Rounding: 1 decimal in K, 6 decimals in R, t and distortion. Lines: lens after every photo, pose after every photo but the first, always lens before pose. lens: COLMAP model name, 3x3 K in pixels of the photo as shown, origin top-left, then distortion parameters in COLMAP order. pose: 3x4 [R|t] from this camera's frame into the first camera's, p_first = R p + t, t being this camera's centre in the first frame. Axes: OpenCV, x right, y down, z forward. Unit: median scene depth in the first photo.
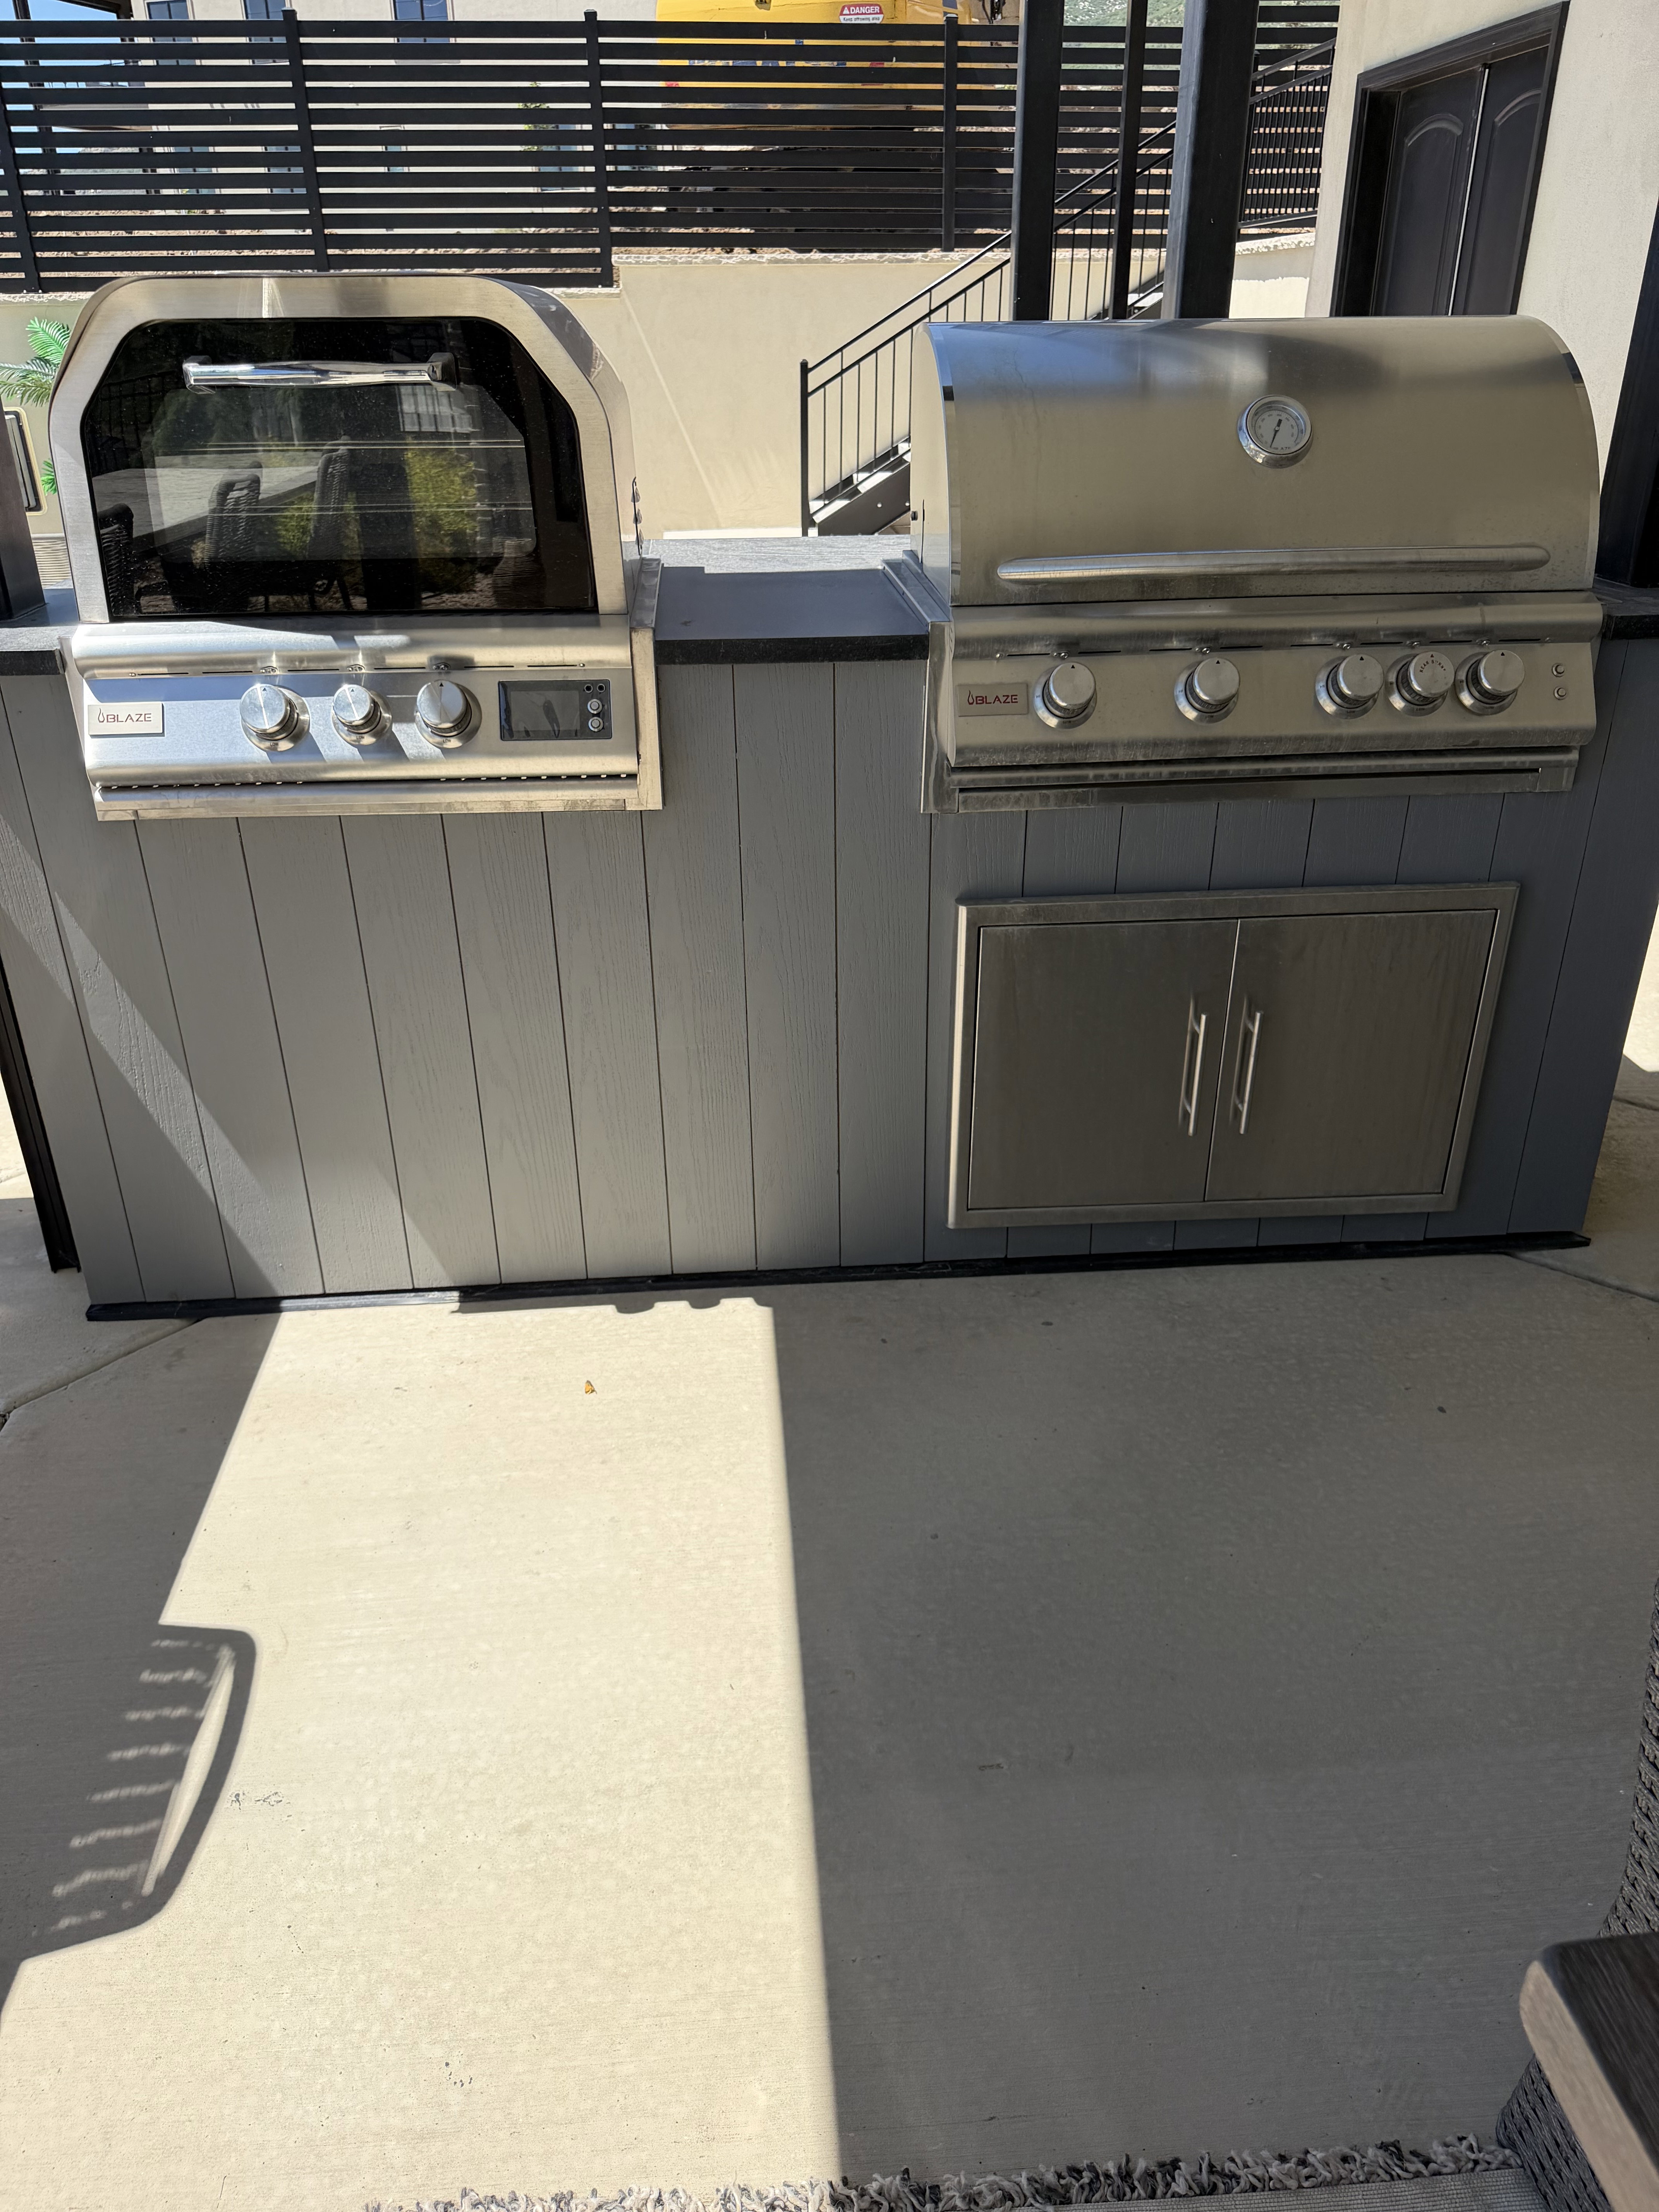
lens RADIAL K [[1551.3, 0, 827.4], [0, 1551.3, 1096.7], [0, 0, 1]] dist [0.036452, -0.046785]
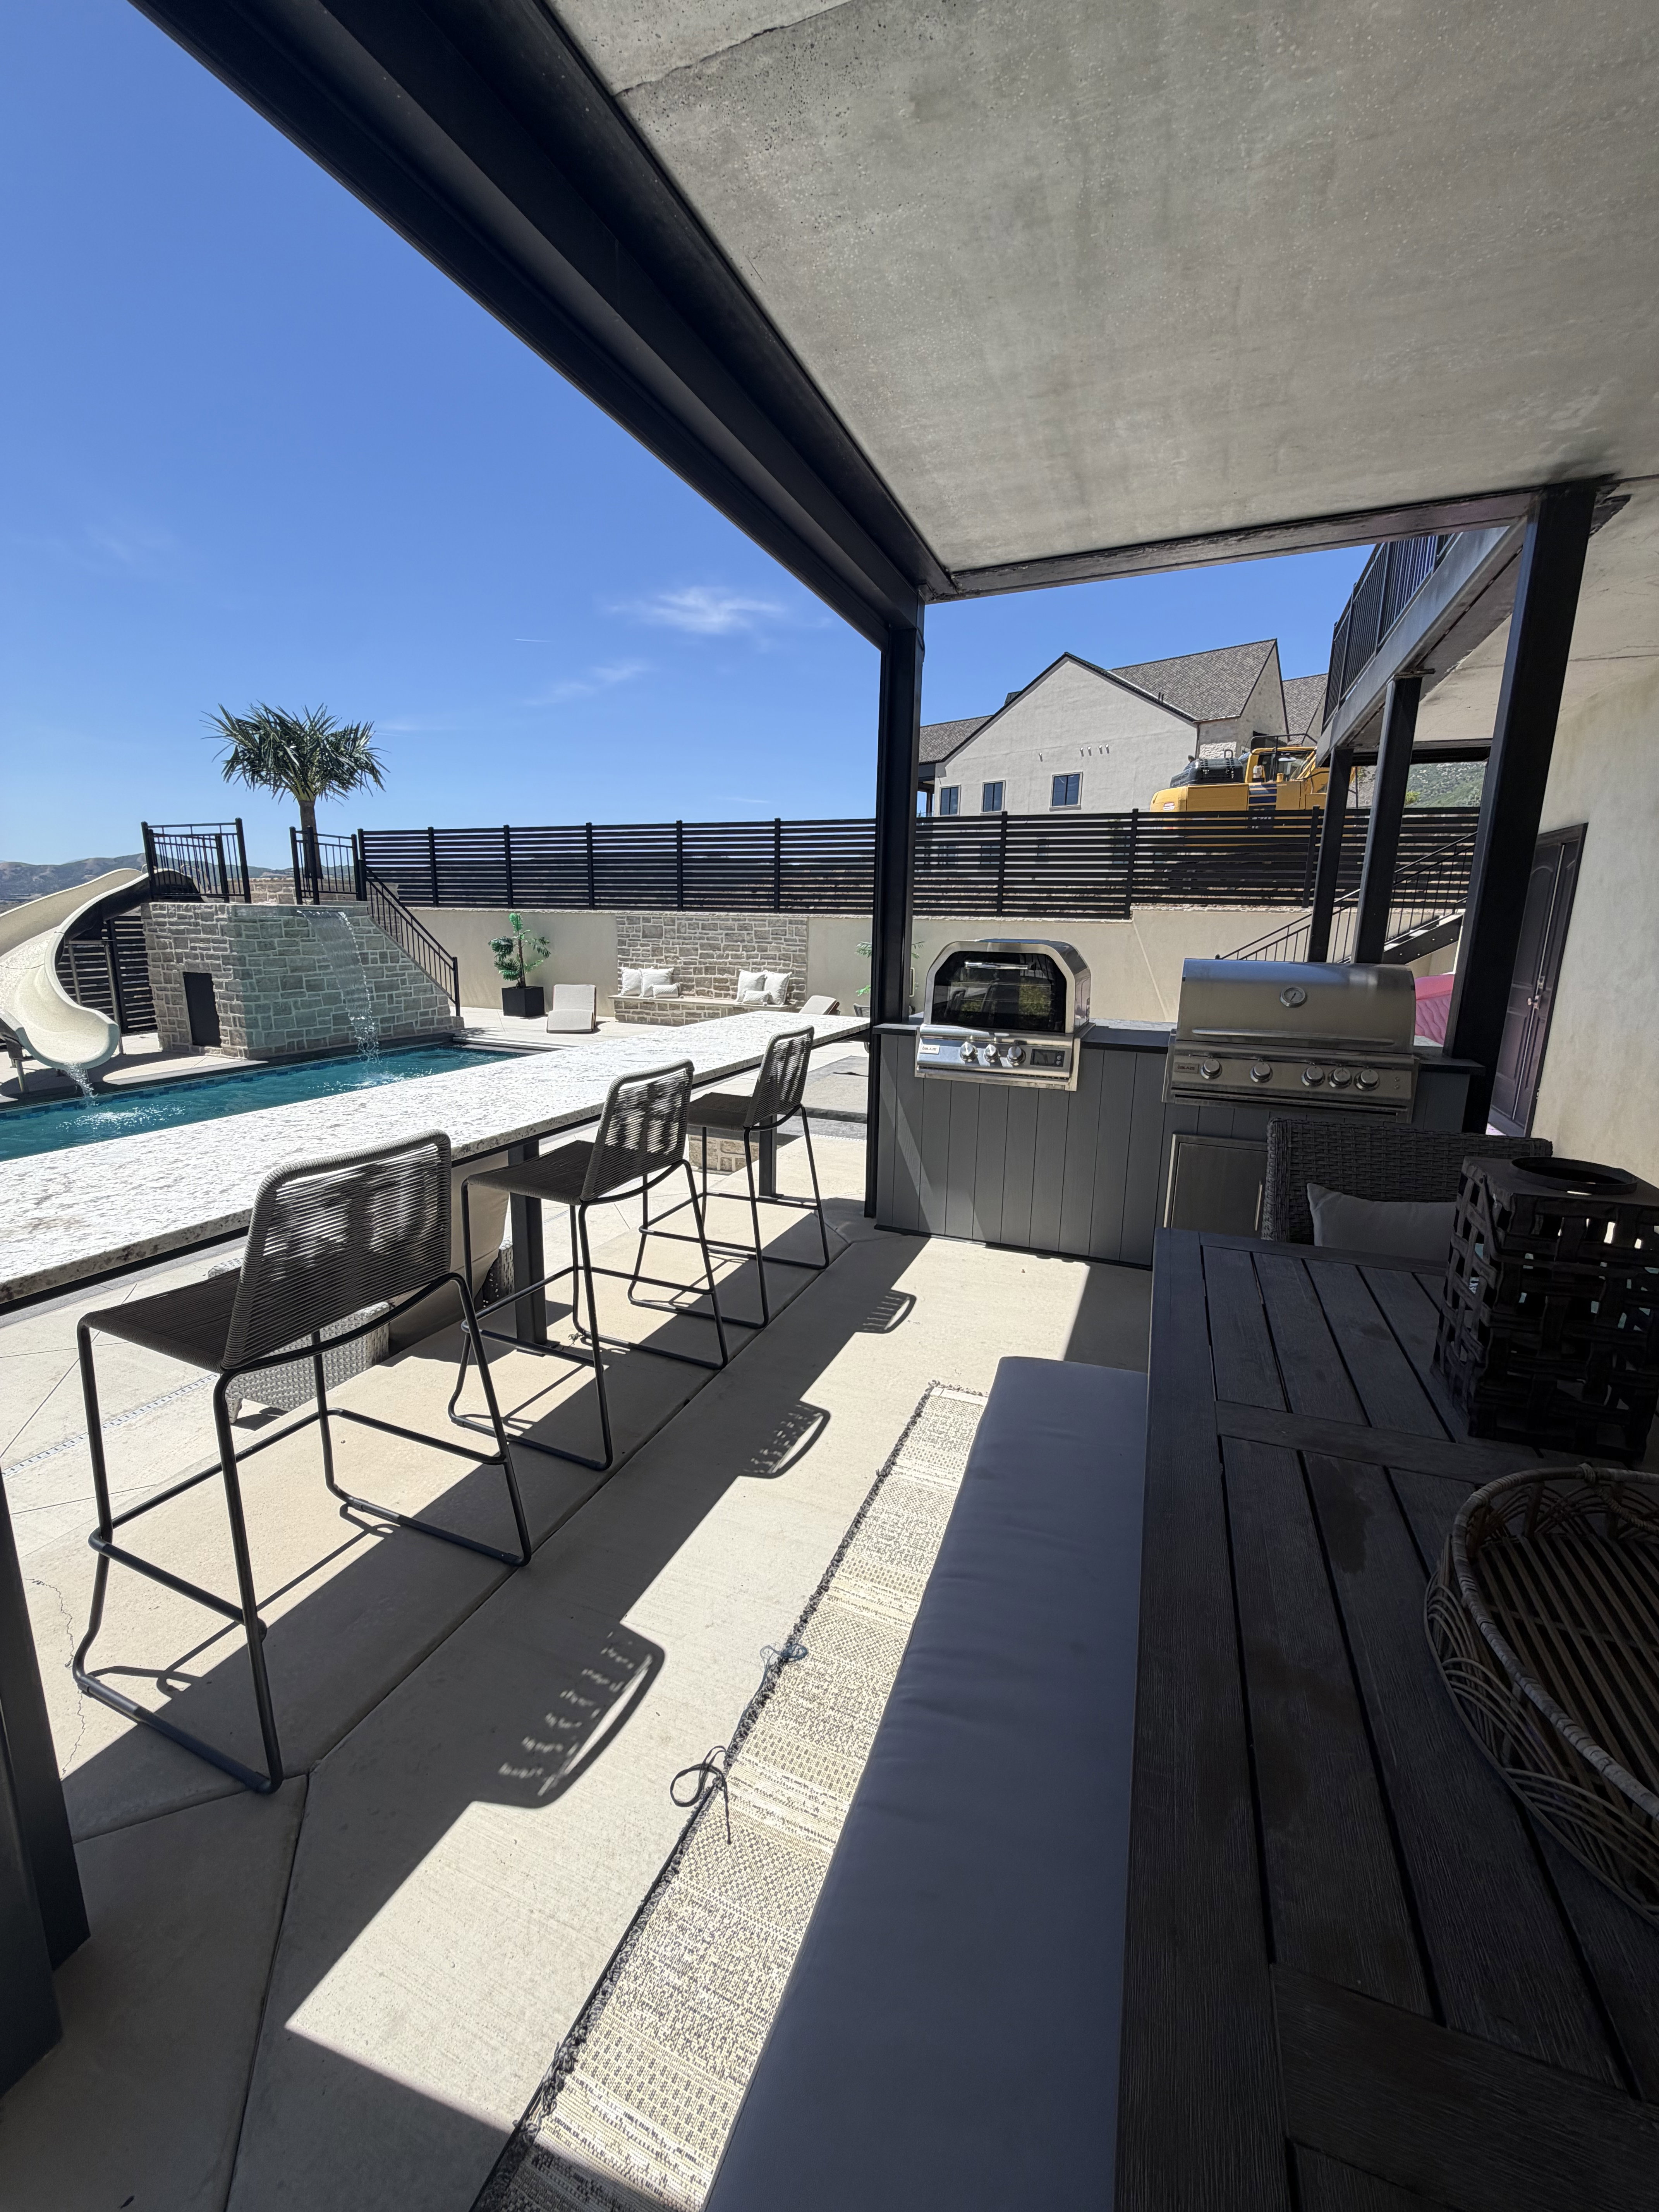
lens RADIAL K [[885.2, 0, 834.4], [0, 885.2, 1101.0], [0, 0, 1]] dist [-0.001334, 0.000881]
pose [[0.897244, 0.113579, -0.426677, 0.237712], [-0.219338, 0.953336, -0.207464, 0.336489], [0.383203, 0.279732, 0.880287, -0.837056]]
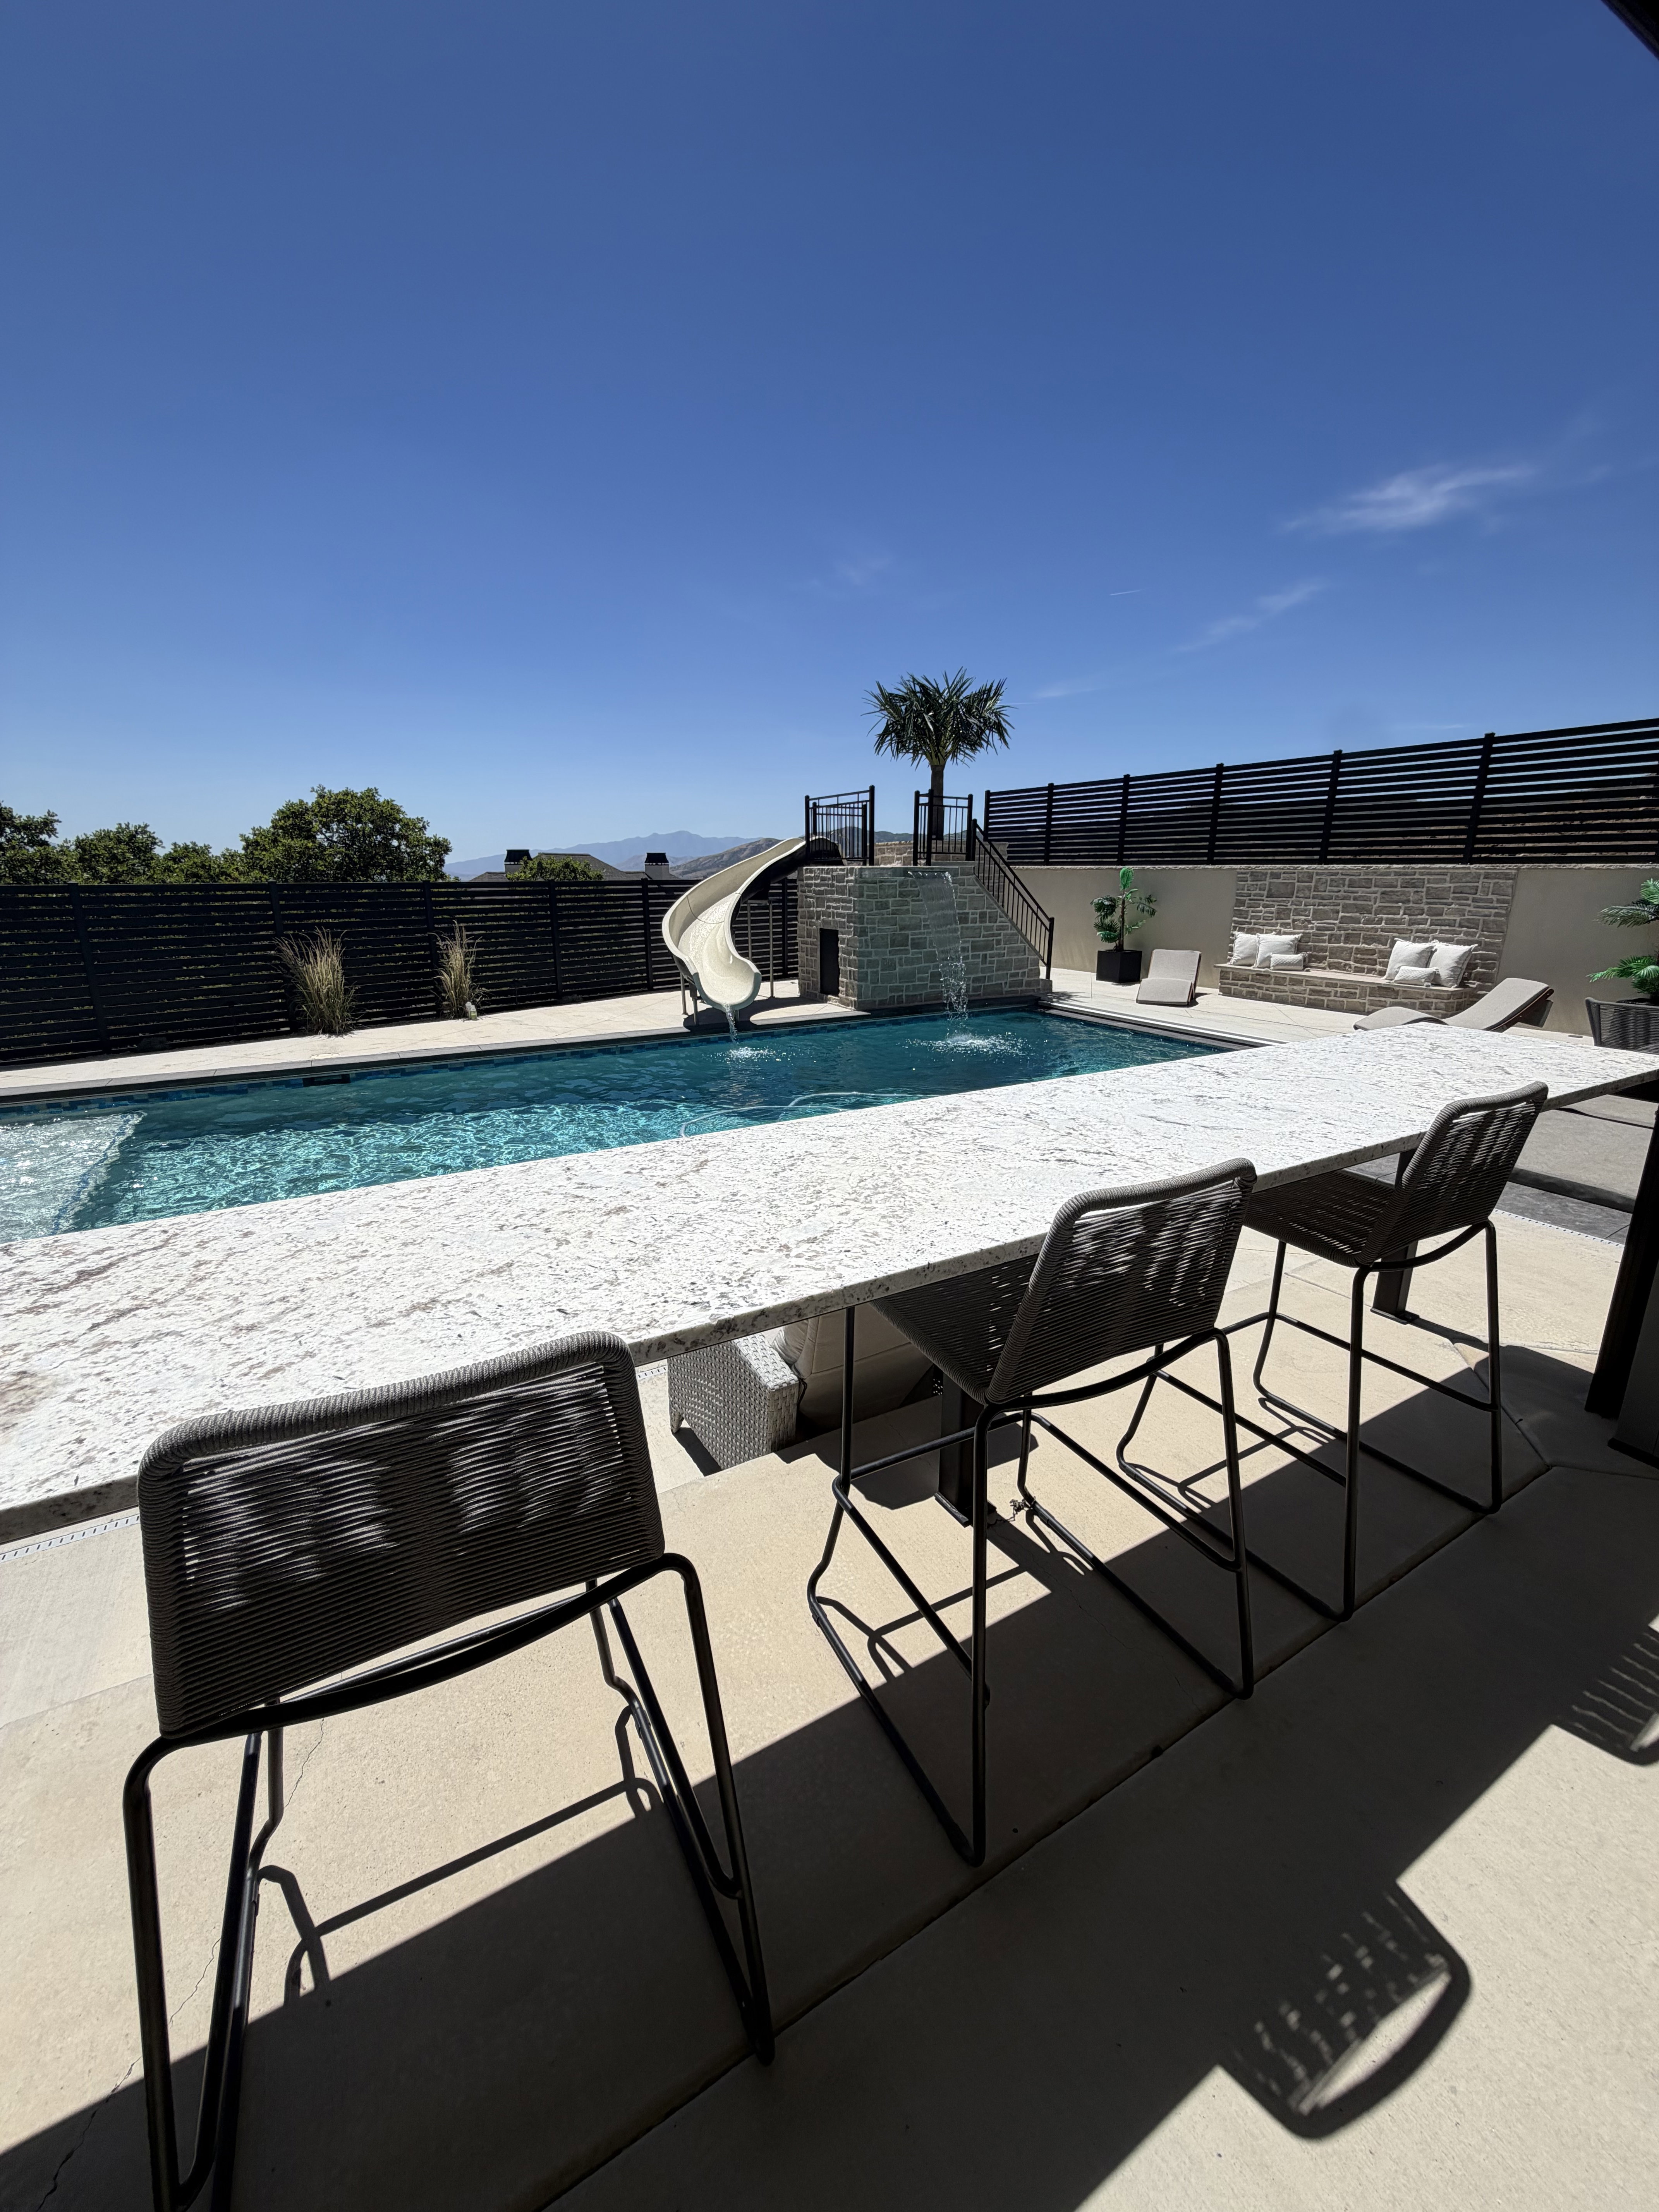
lens RADIAL K [[885.2, 0, 829.9], [0, 885.2, 1100.5], [0, 0, 1]] dist [-0.001334, 0.000881]
pose [[0.432734, 0.235196, -0.870301, -0.094805], [-0.403967, 0.913614, 0.046040, 0.110668], [0.805948, 0.331650, 0.490363, -0.367970]]
